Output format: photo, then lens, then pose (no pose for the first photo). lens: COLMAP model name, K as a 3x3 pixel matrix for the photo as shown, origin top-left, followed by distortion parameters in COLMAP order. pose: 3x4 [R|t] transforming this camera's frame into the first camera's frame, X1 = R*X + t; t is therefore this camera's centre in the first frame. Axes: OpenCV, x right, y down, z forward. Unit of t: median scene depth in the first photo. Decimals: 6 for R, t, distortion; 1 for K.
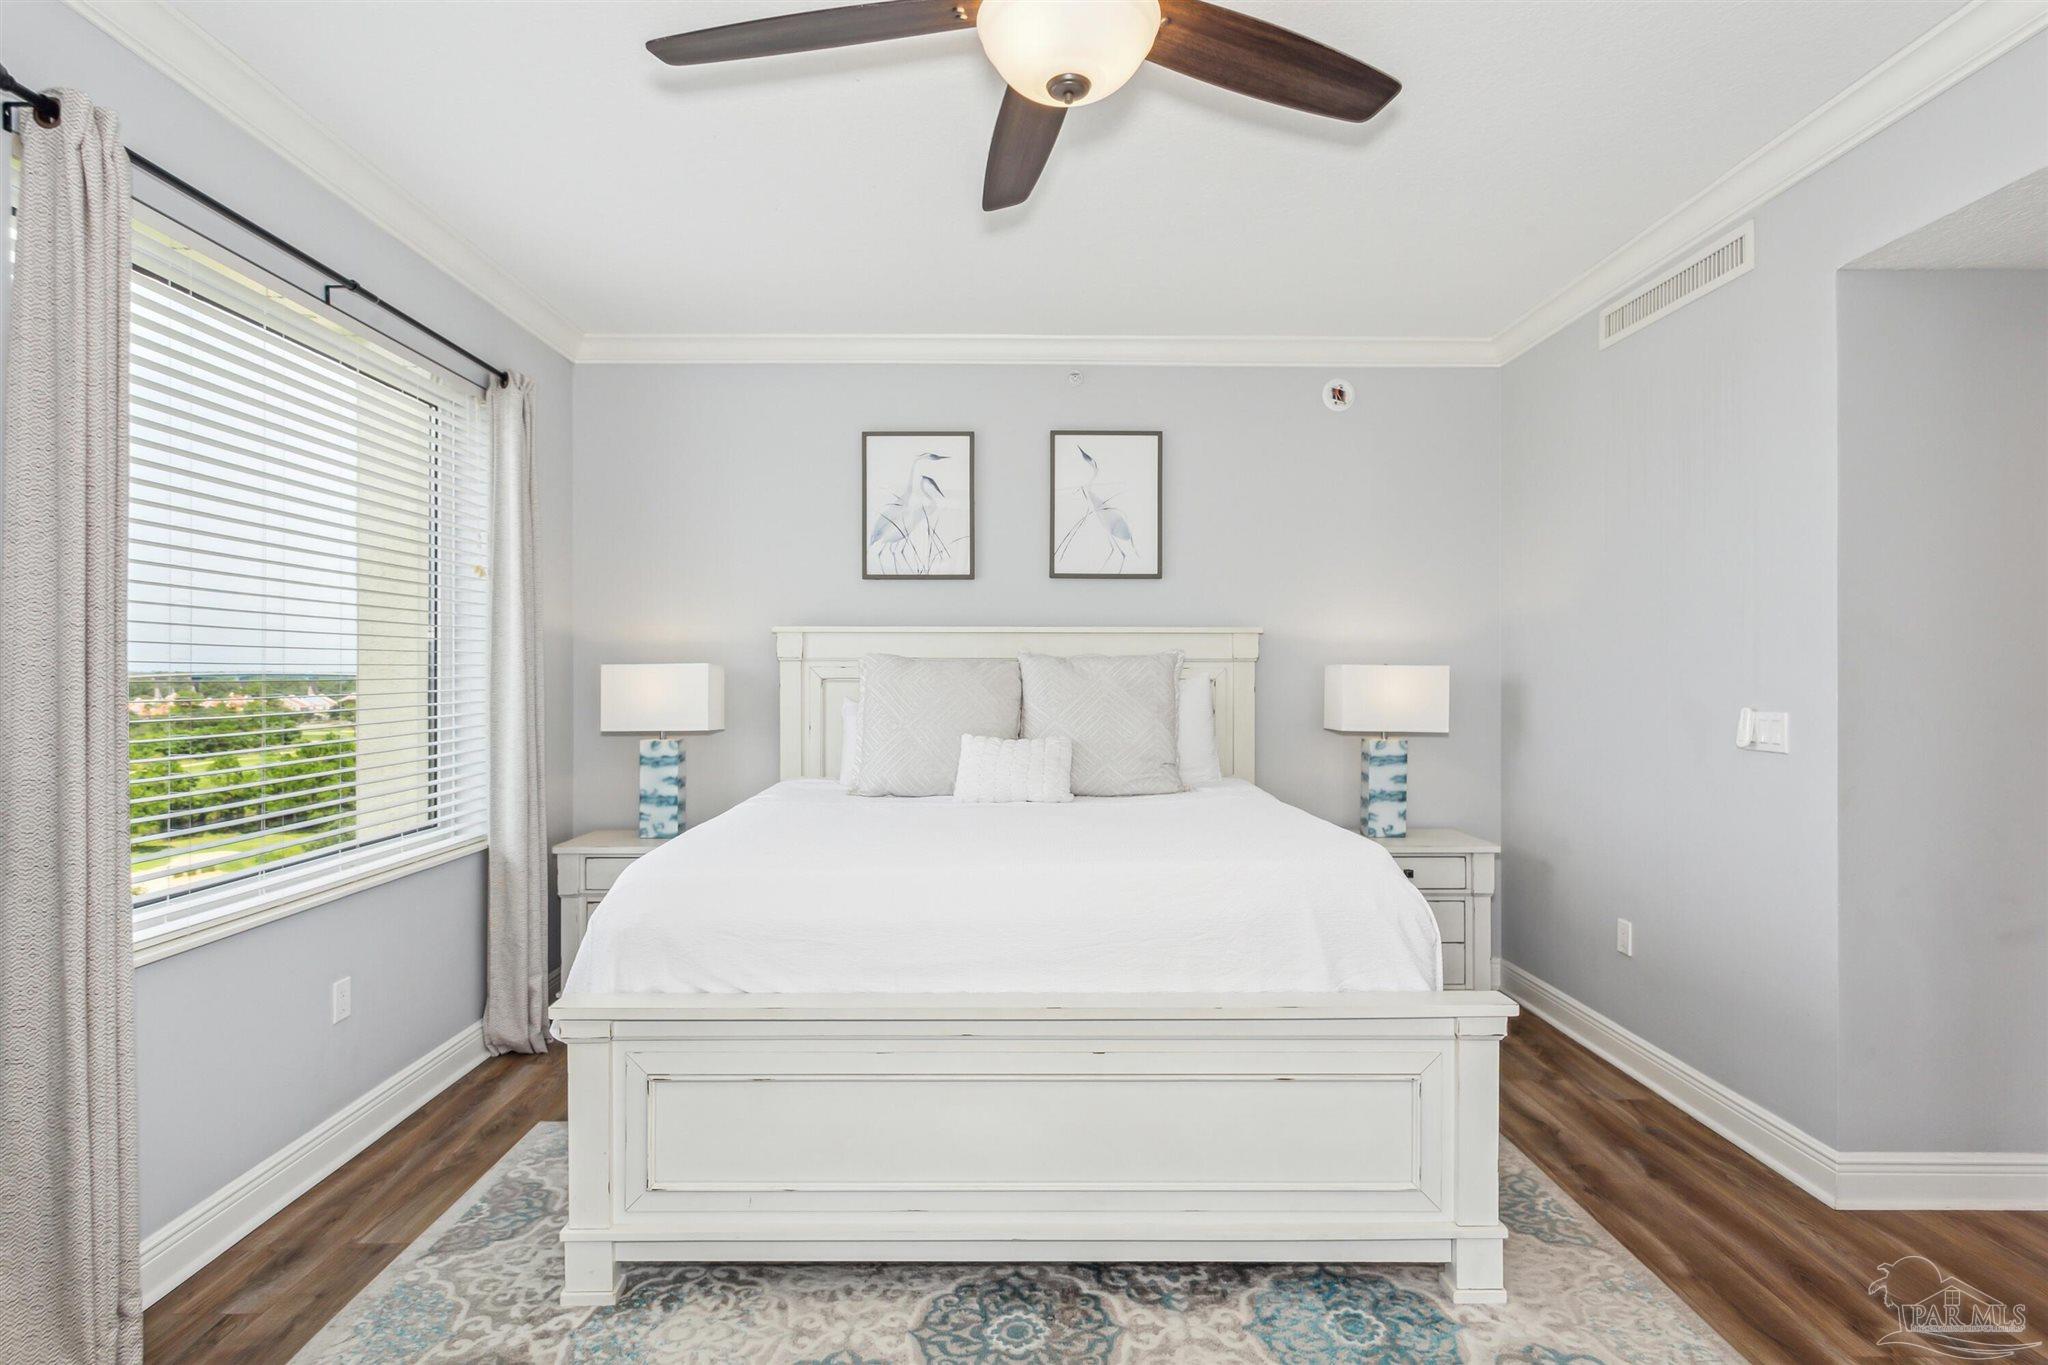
lens RADIAL K [[996.1, 0, 1013.8], [0, 996.1, 680.7], [0, 0, 1]] dist [0.001479, -0.000447]
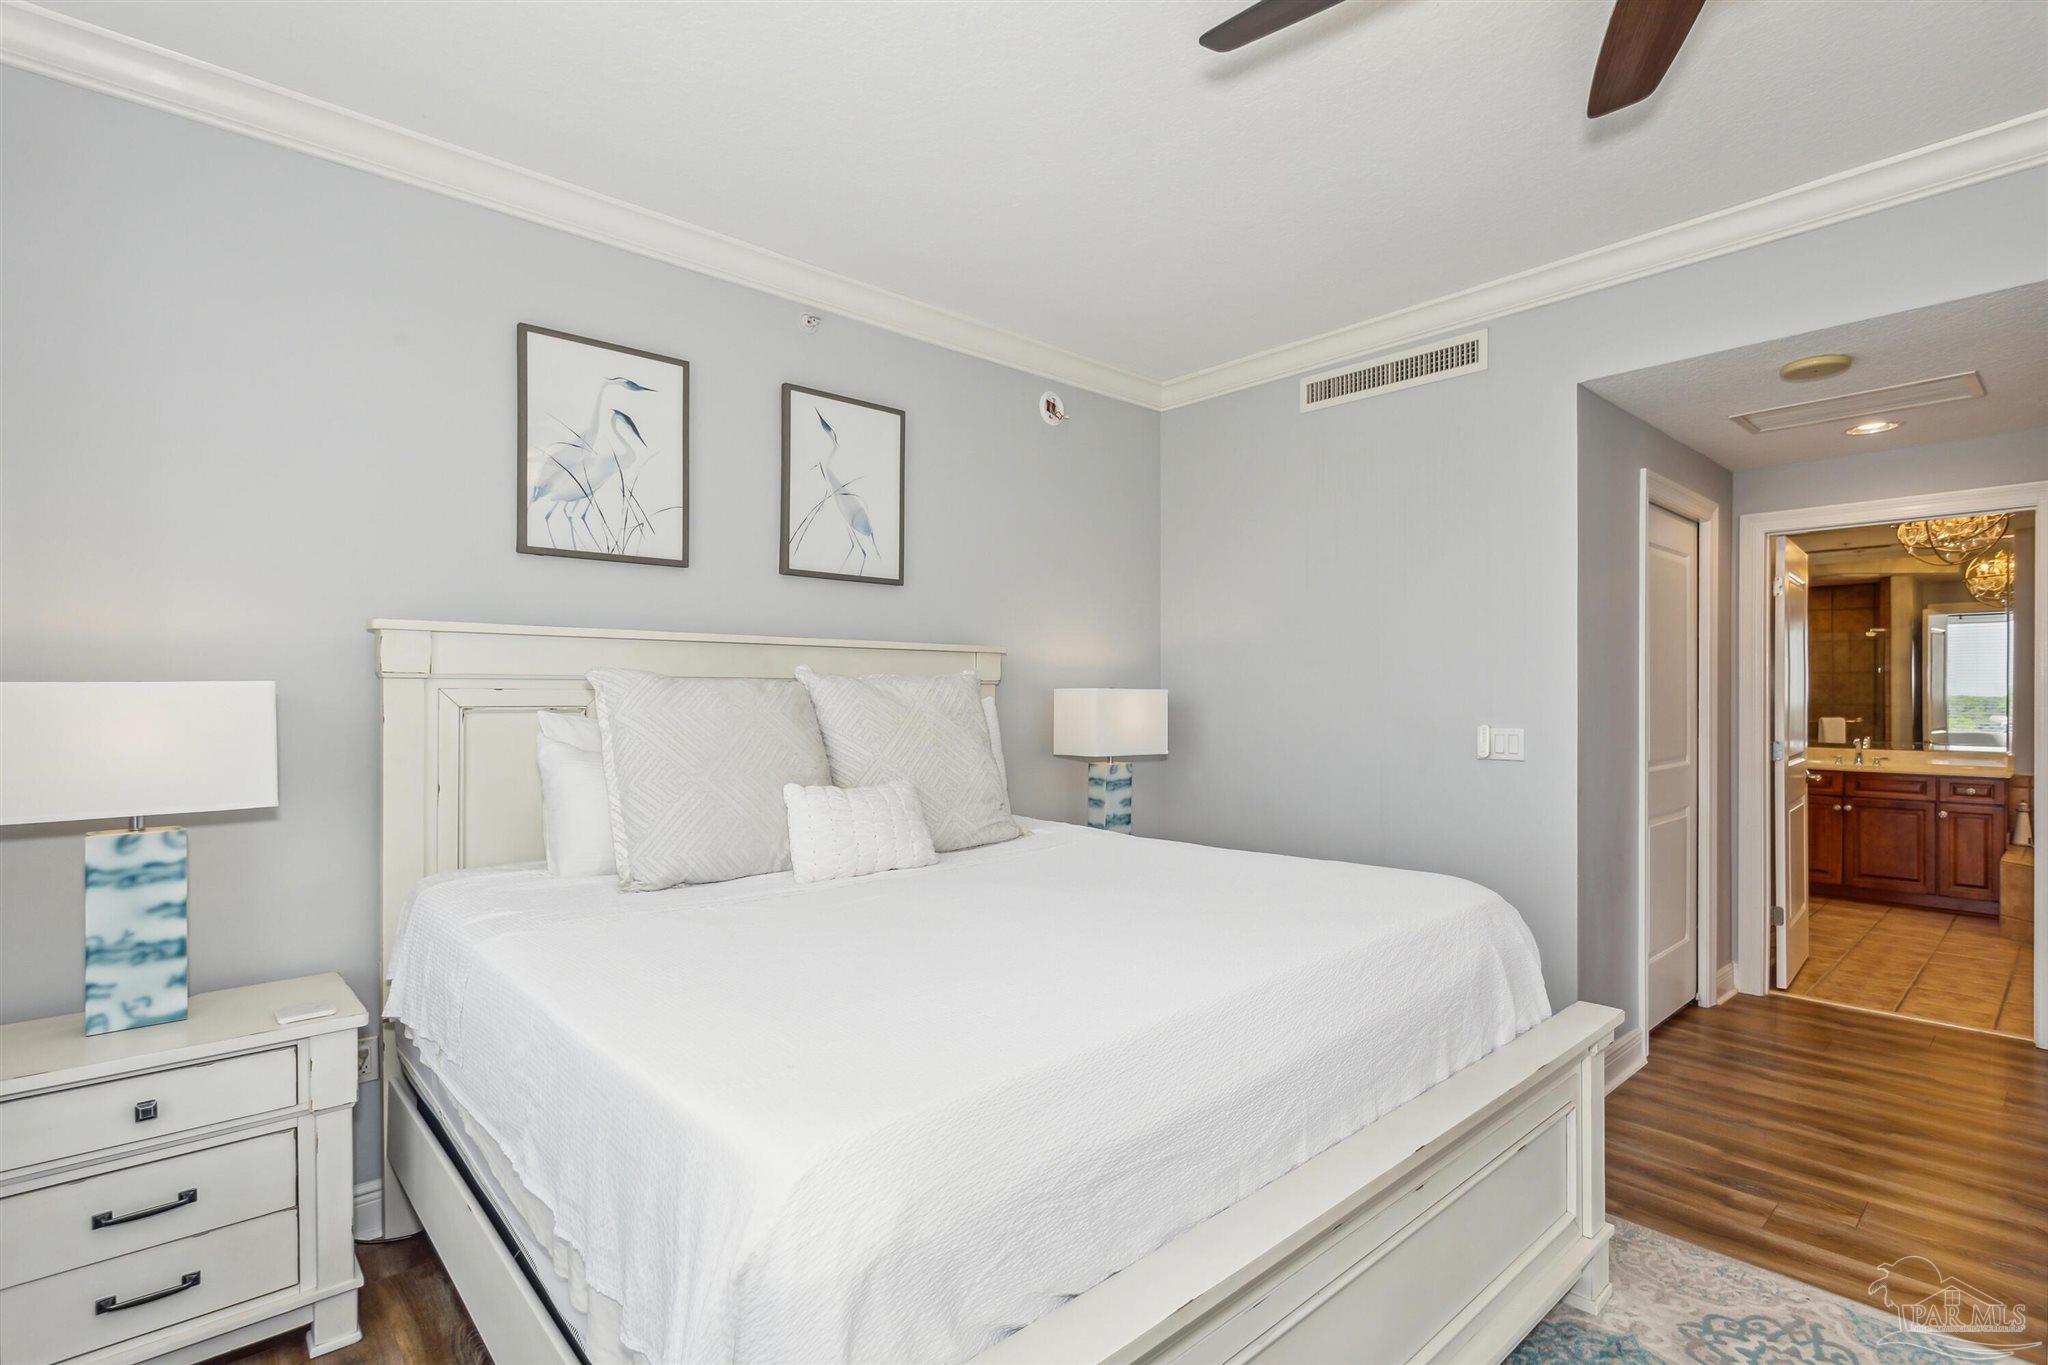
lens RADIAL K [[972.3, 0, 1018.5], [0, 972.3, 701.2], [0, 0, 1]] dist [0.000446, -0.000019]
pose [[0.752048, -0.004894, 0.659090, -0.341000], [0.006457, 0.999979, 0.000058, -0.003965], [-0.659077, 0.004212, 0.752064, 0.332943]]
